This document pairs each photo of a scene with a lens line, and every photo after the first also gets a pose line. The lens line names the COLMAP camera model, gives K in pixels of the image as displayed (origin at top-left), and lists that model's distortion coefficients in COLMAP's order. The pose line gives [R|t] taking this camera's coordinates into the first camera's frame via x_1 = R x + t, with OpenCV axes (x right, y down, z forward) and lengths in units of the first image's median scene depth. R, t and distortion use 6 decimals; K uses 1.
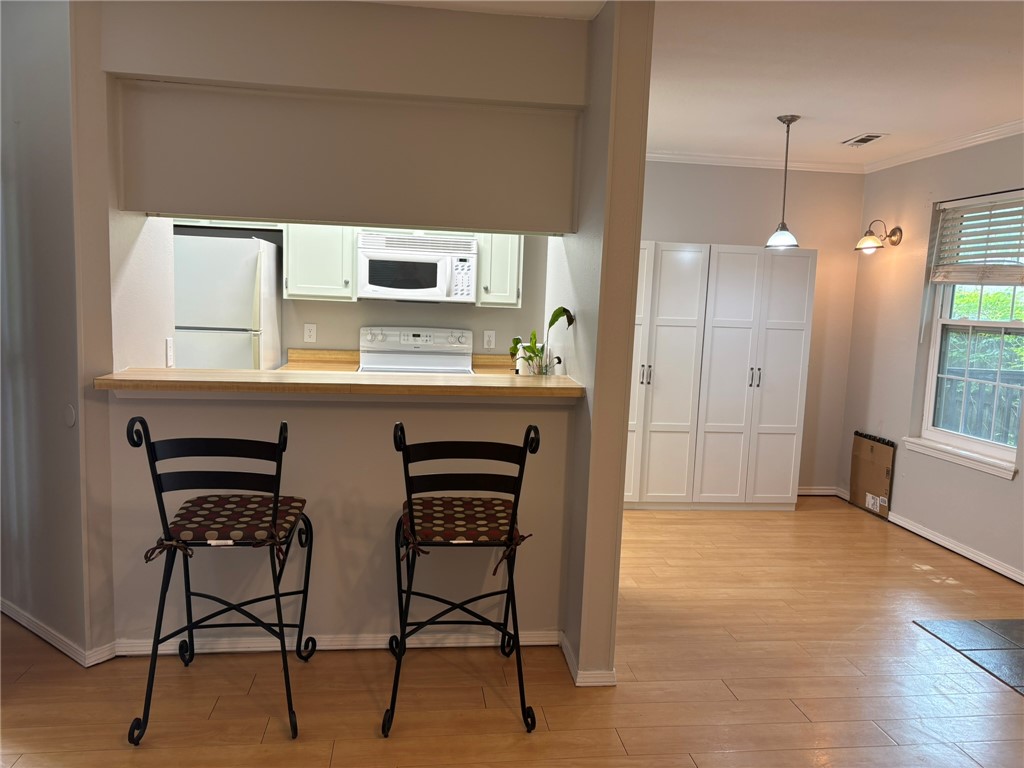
lens RADIAL K [[768.2, 0, 514.4], [0, 768.2, 388.0], [0, 0, 1]] dist [0.036042, -0.010706]
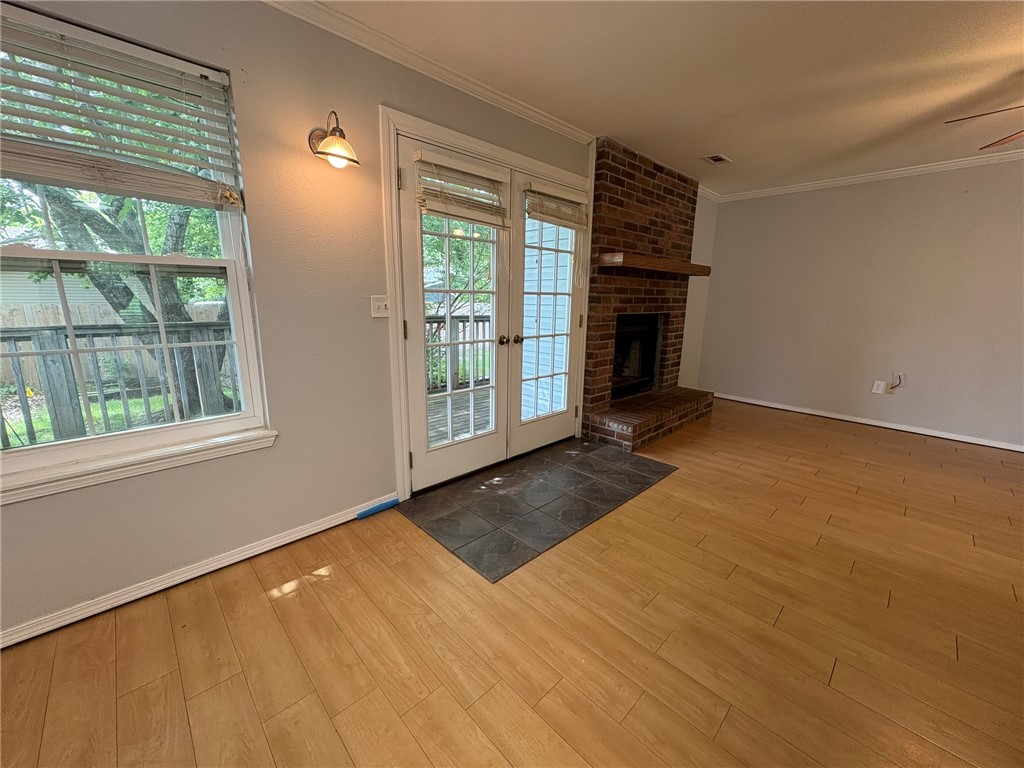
lens RADIAL K [[405.5, 0, 510.5], [0, 405.5, 383.5], [0, 0, 1]] dist [-0.001521, -0.000454]
pose [[-0.595936, -0.207304, 0.775813, 0.172667], [0.061532, 0.951476, 0.301509, -0.085832], [-0.800671, 0.227417, -0.554263, 1.267878]]
